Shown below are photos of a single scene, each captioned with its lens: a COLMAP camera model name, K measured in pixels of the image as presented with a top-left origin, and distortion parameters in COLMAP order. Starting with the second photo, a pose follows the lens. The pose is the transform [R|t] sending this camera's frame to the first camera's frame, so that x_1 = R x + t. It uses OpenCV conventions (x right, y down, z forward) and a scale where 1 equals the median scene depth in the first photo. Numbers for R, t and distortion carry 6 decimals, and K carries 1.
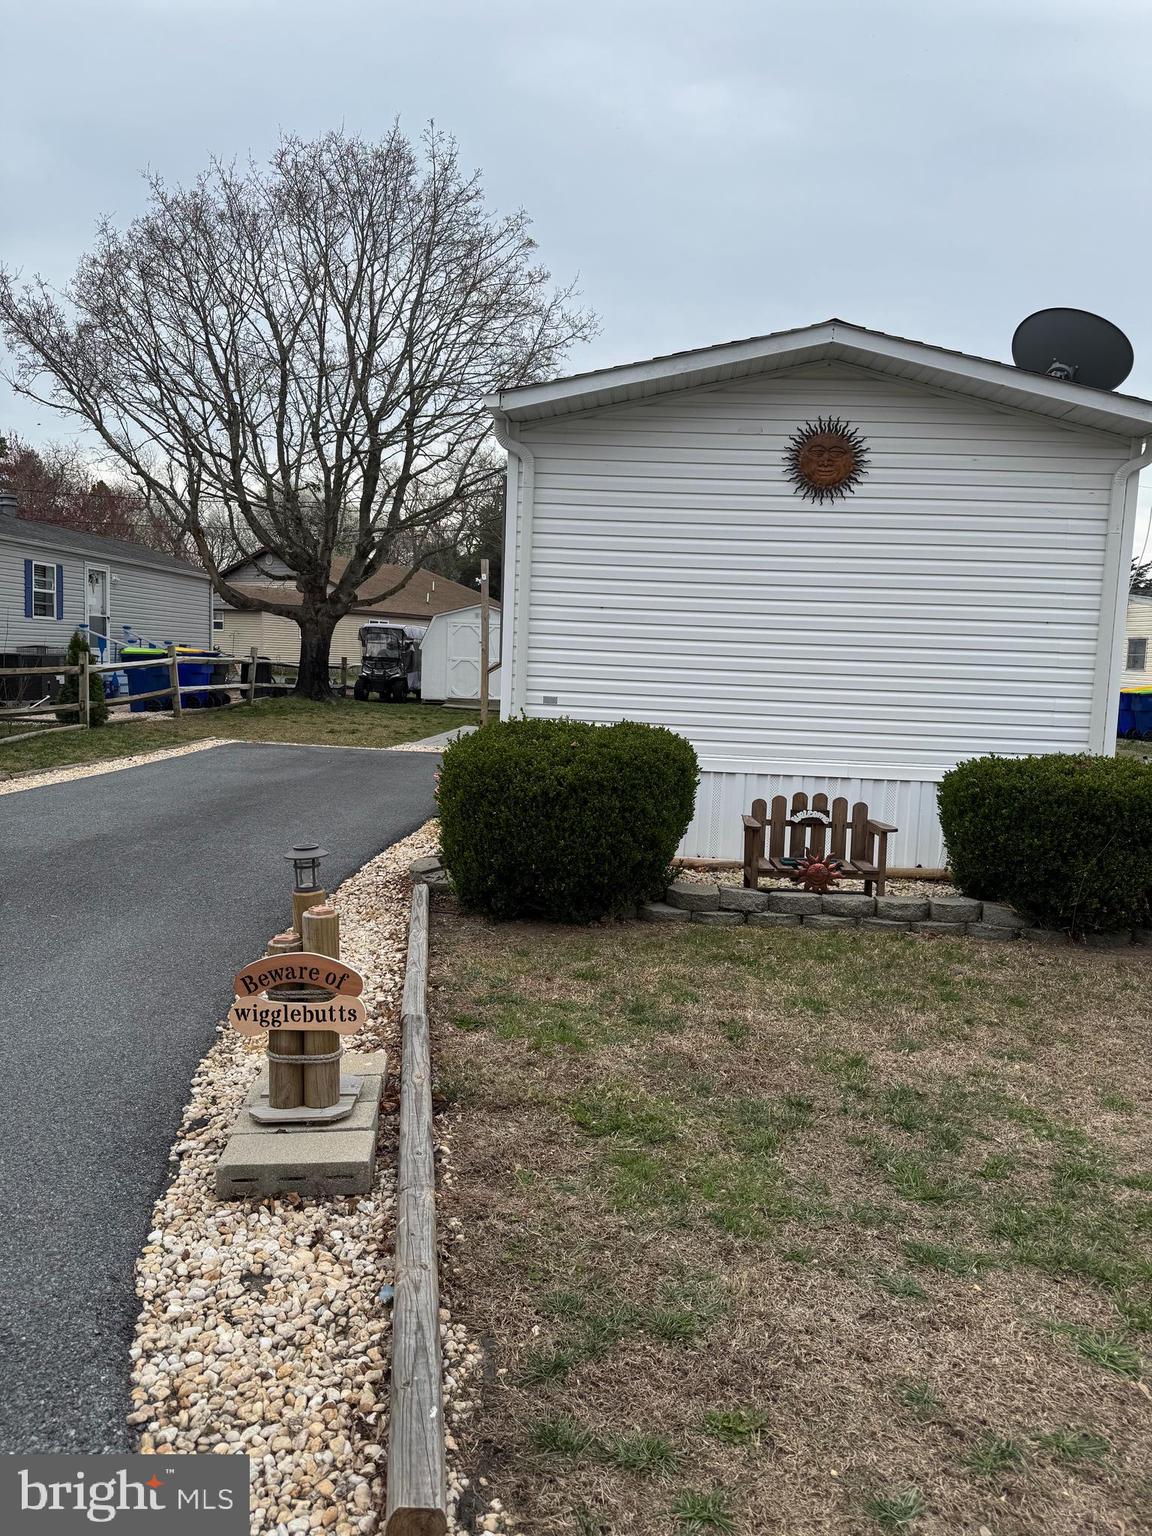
lens RADIAL K [[1094.9, 0, 580.3], [0, 1094.9, 776.2], [0, 0, 1]] dist [0.134959, -0.255559]
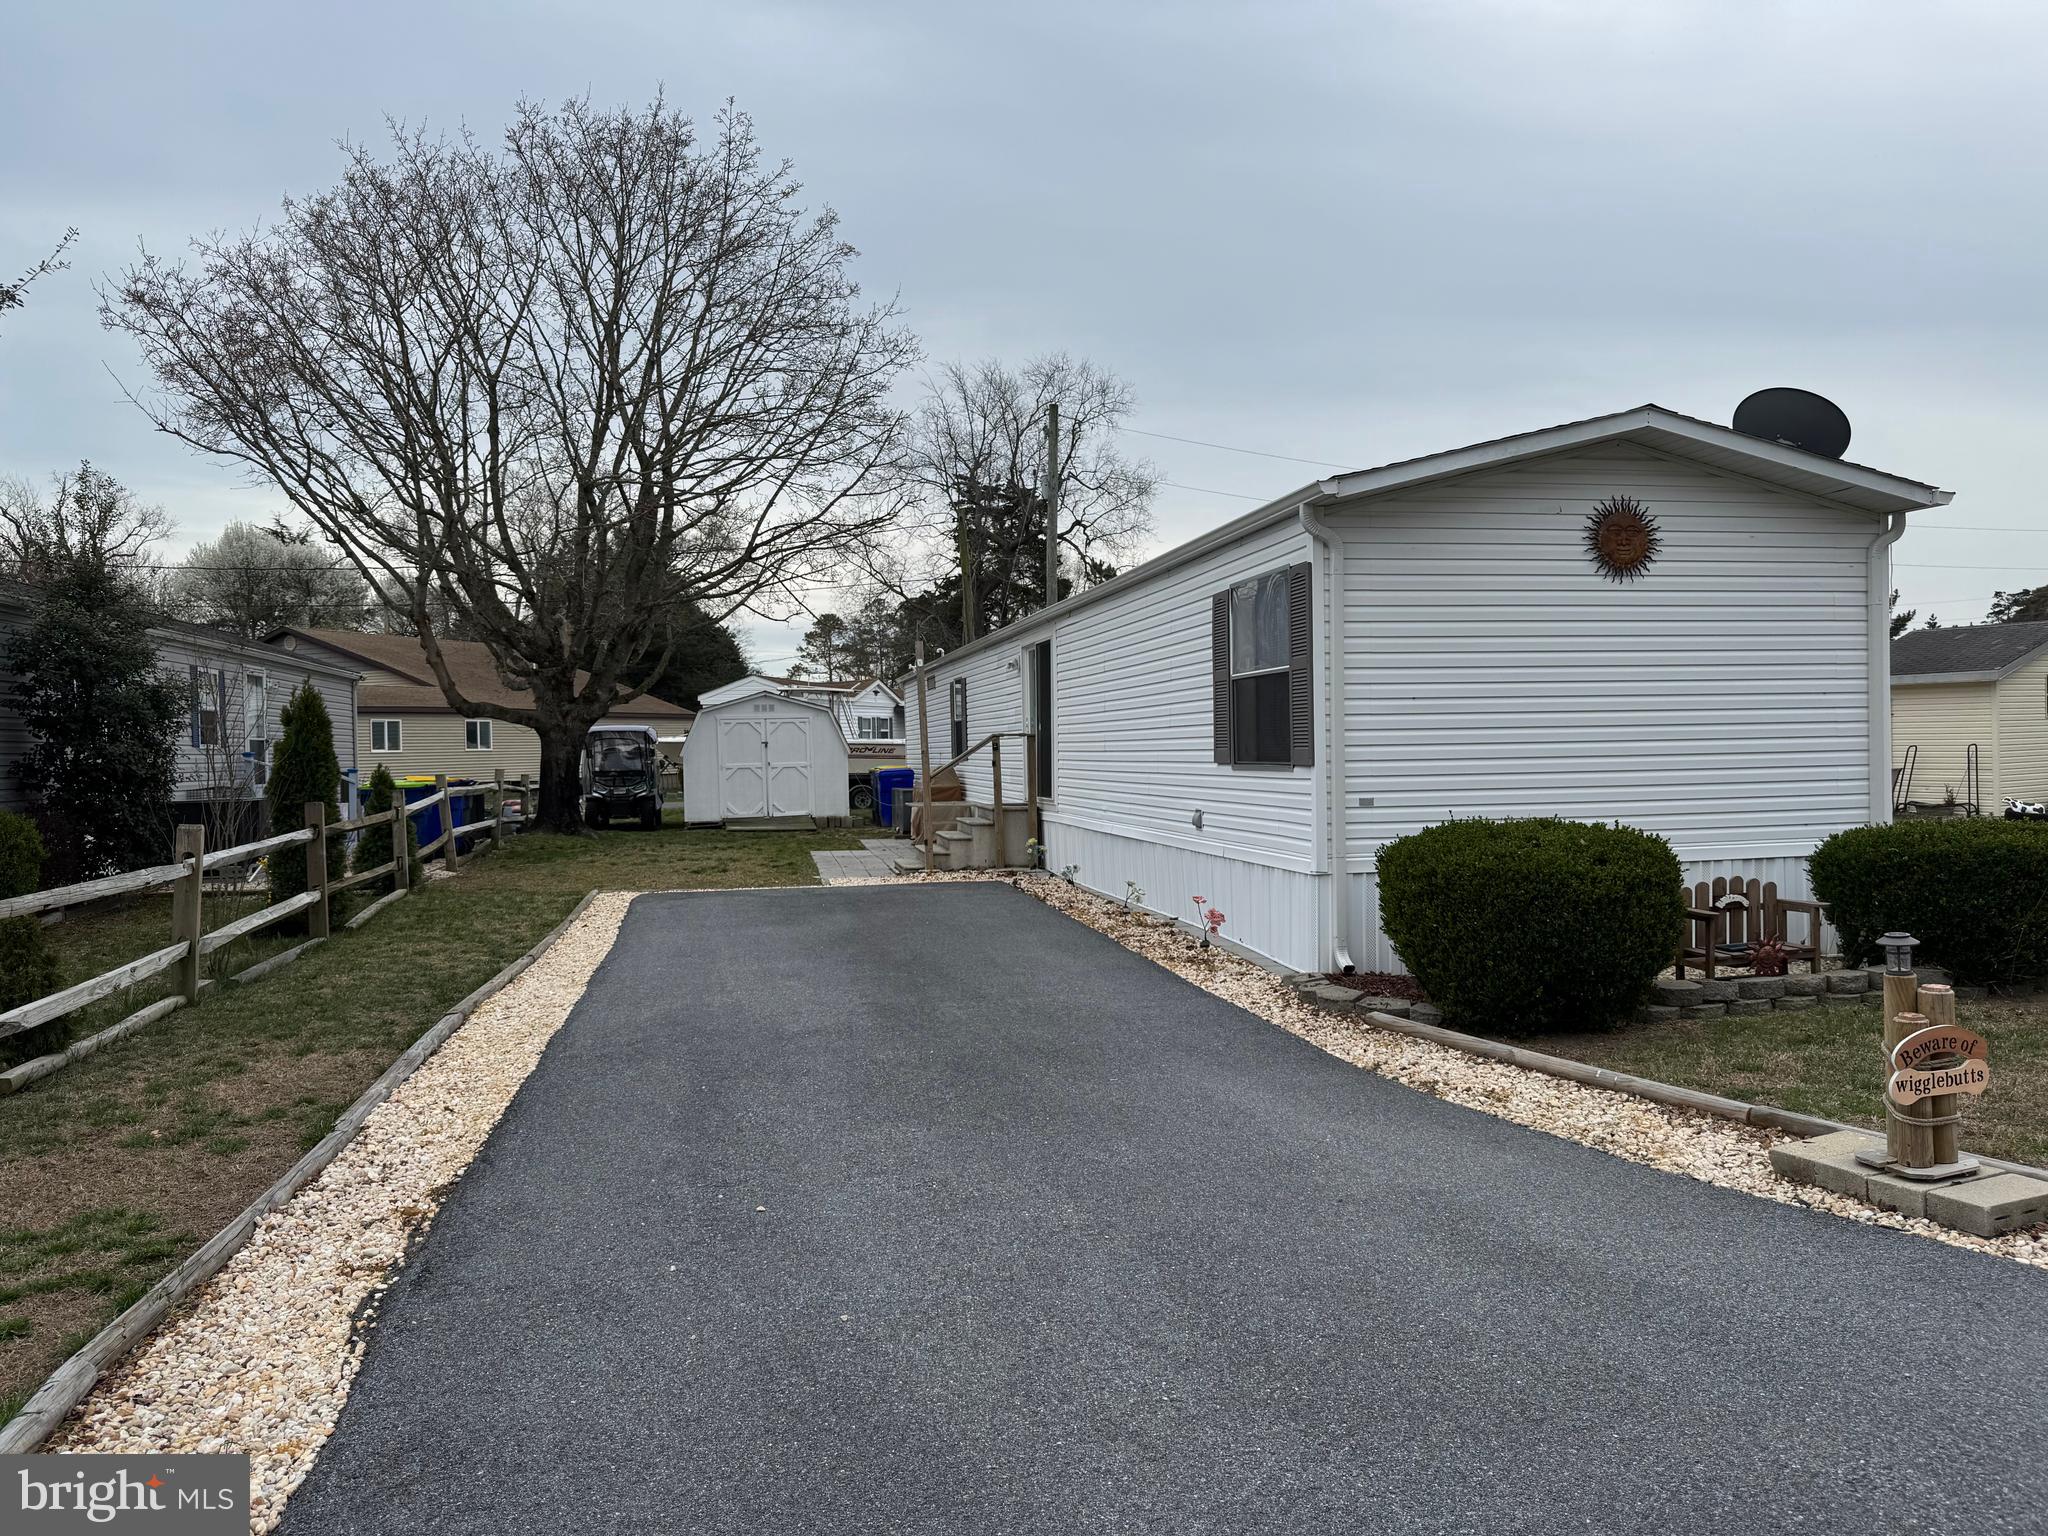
lens RADIAL K [[1487.5, 0, 1023.5], [0, 1487.5, 778.8], [0, 0, 1]] dist [0.052173, -0.080385]
pose [[0.960034, -0.065118, 0.272204, -0.659416], [0.087534, 0.993627, -0.071022, -0.027700], [-0.265844, 0.092011, 0.959615, -0.106259]]
